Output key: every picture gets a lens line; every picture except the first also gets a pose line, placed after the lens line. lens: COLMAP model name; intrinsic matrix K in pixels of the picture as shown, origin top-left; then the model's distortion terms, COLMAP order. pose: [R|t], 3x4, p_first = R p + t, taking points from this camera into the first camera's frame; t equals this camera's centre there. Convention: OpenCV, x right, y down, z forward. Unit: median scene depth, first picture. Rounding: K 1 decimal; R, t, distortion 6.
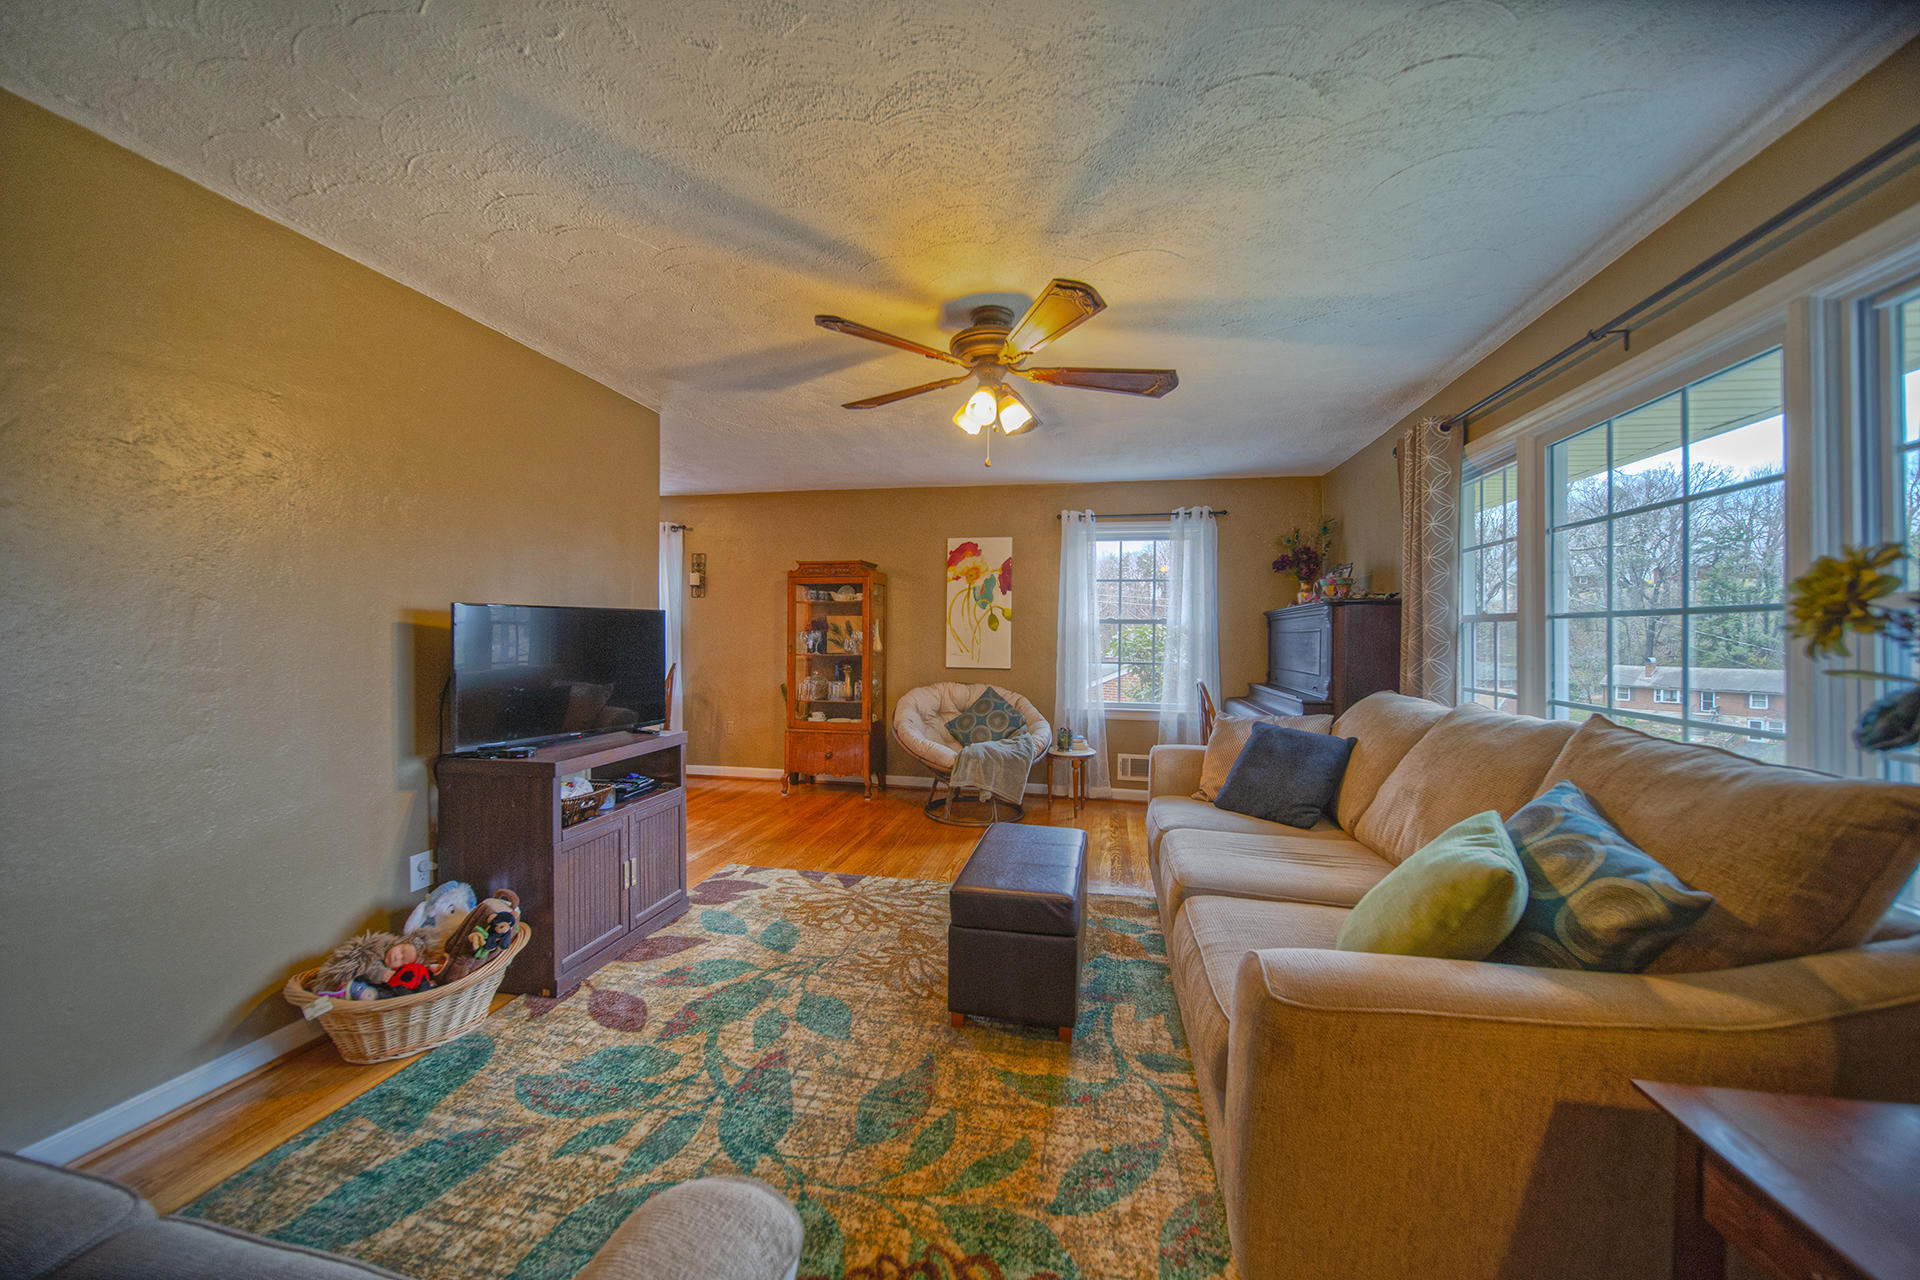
lens RADIAL K [[699.0, 0, 956.4], [0, 699.0, 636.2], [0, 0, 1]] dist [-0.001740, -0.000146]
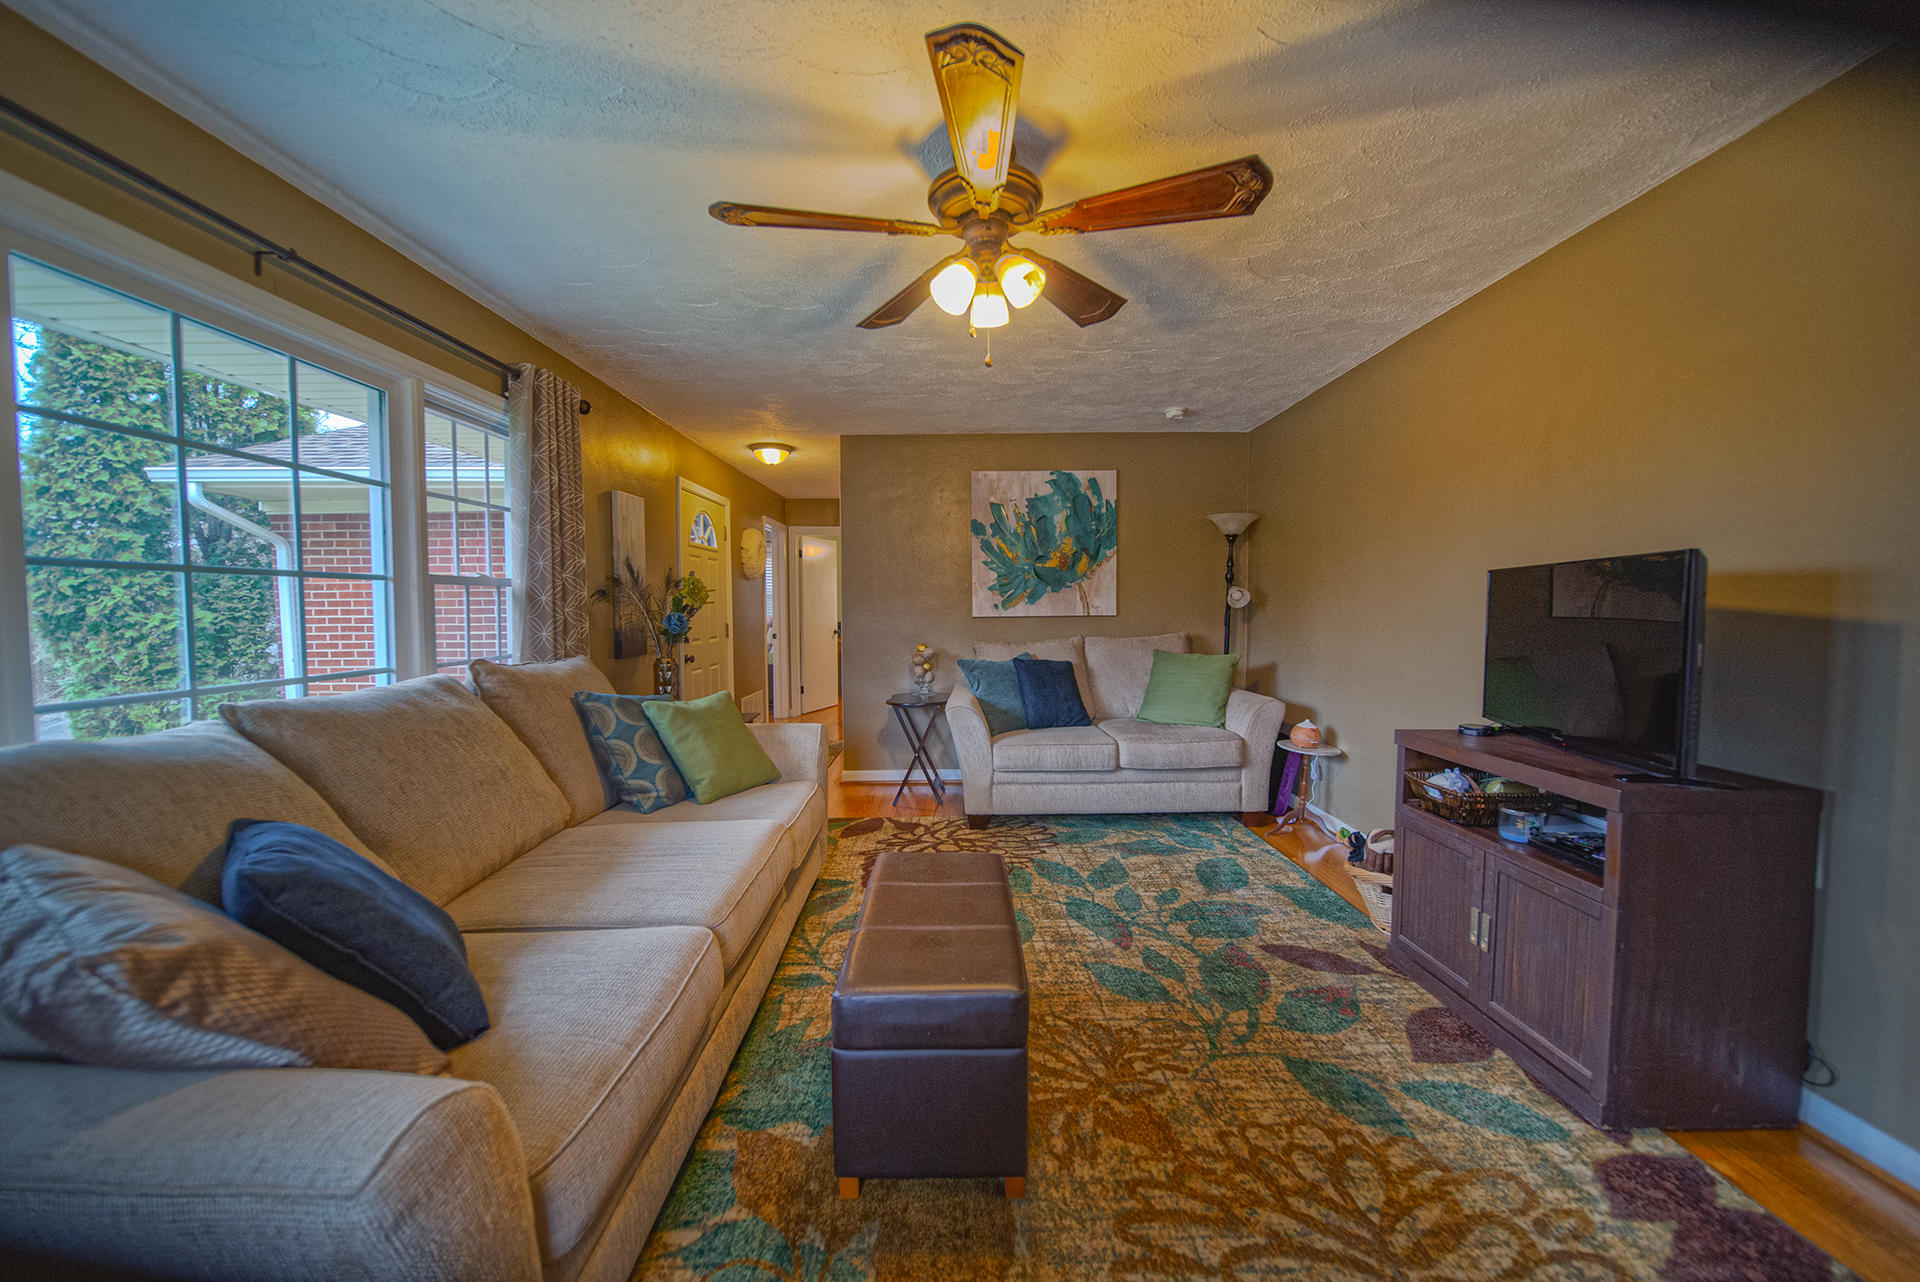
lens RADIAL K [[699.0, 0, 969.7], [0, 699.0, 638.8], [0, 0, 1]] dist [-0.001740, -0.000146]
pose [[-0.973488, 0.006995, -0.228633, 0.245675], [-0.003826, 0.998895, 0.046851, 0.007294], [0.228708, 0.046484, -0.972385, 1.814971]]
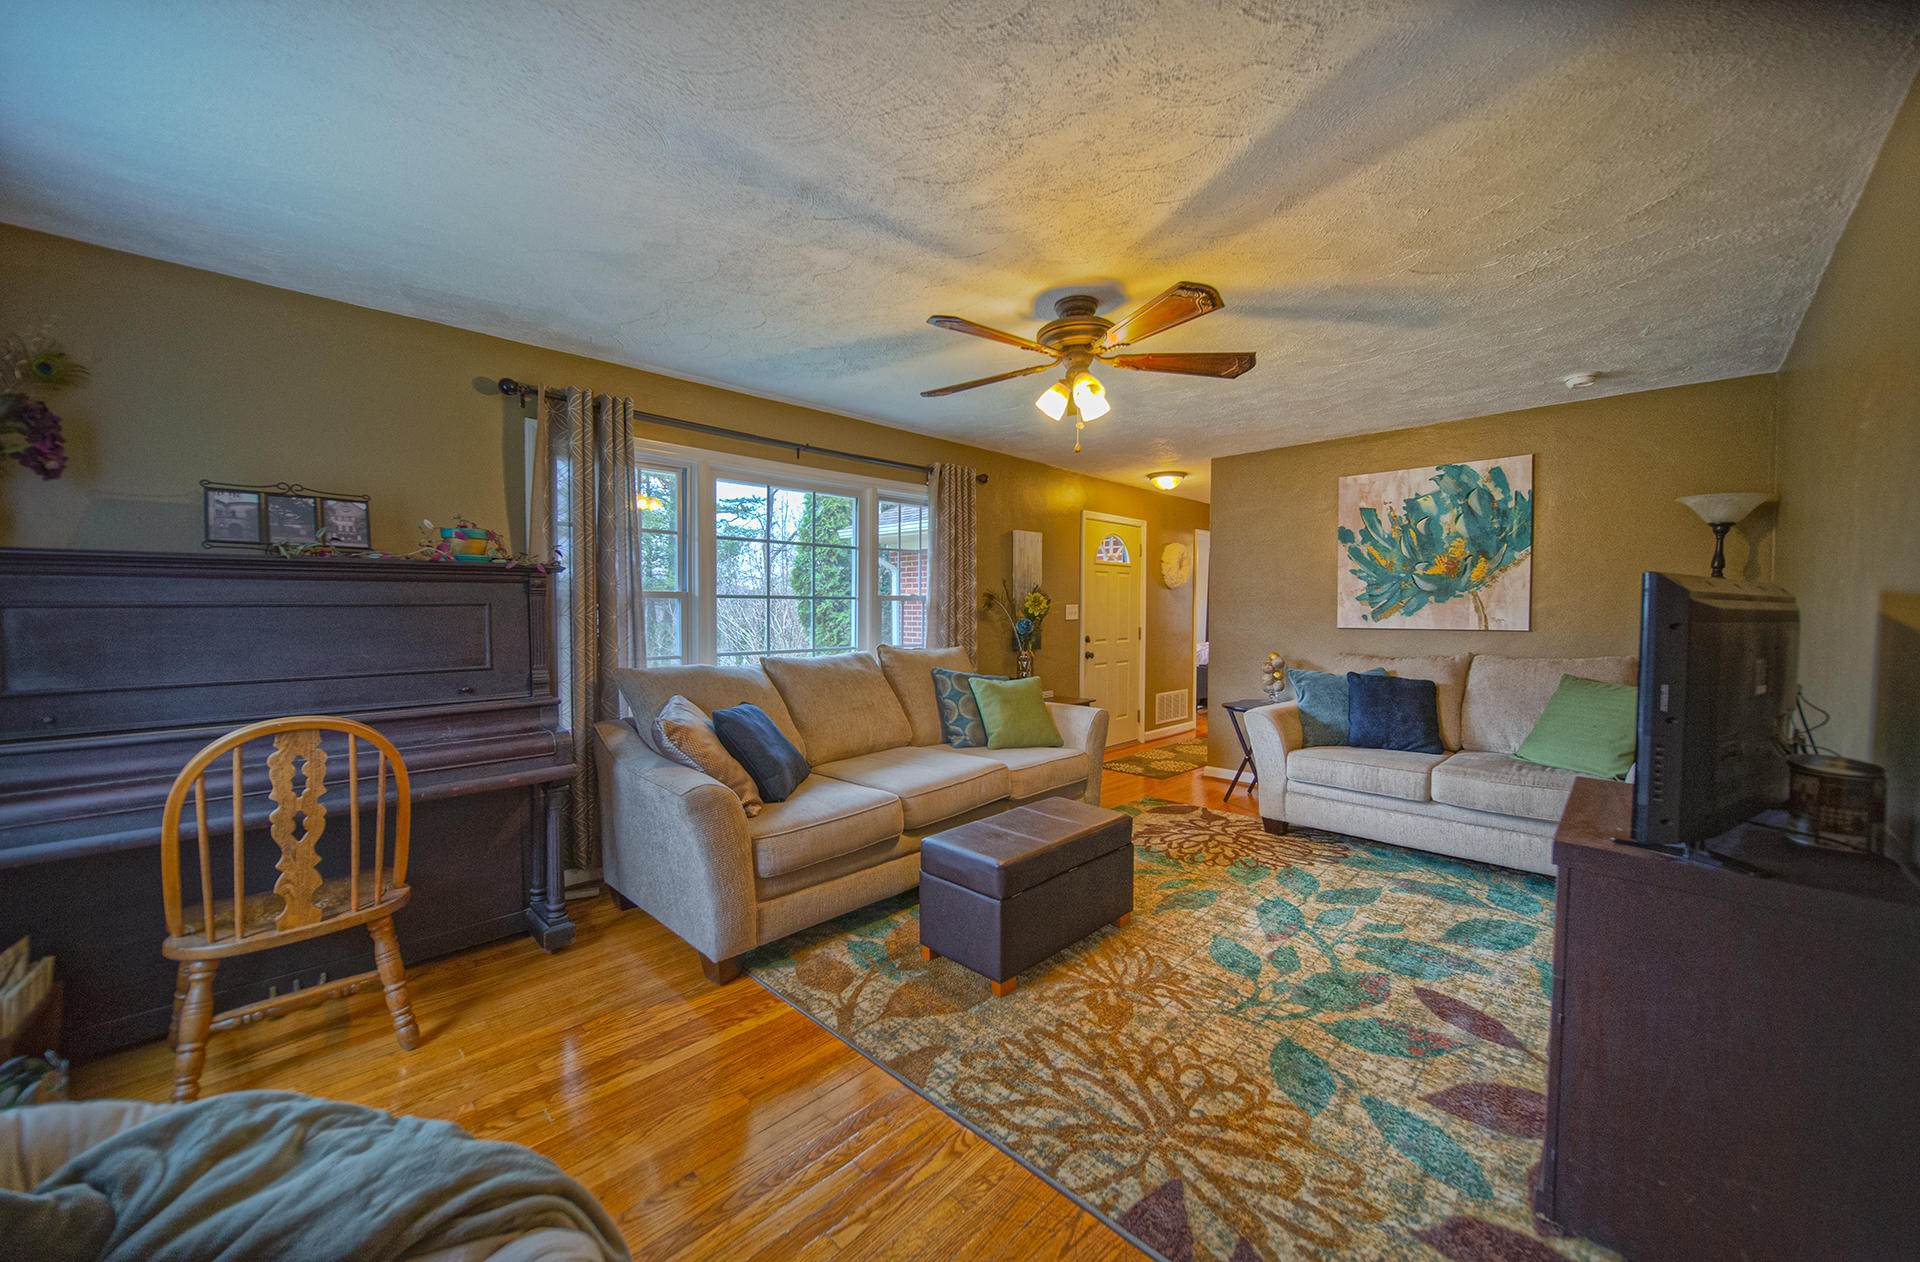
lens RADIAL K [[723.7, 0, 955.8], [0, 723.7, 629.4], [0, 0, 1]] dist [-0.000183, -0.000054]
pose [[-0.845114, -0.028510, 0.533826, -0.398043], [-0.010770, 0.999282, 0.036318, -0.018453], [-0.534478, 0.024944, -0.844814, 2.113939]]
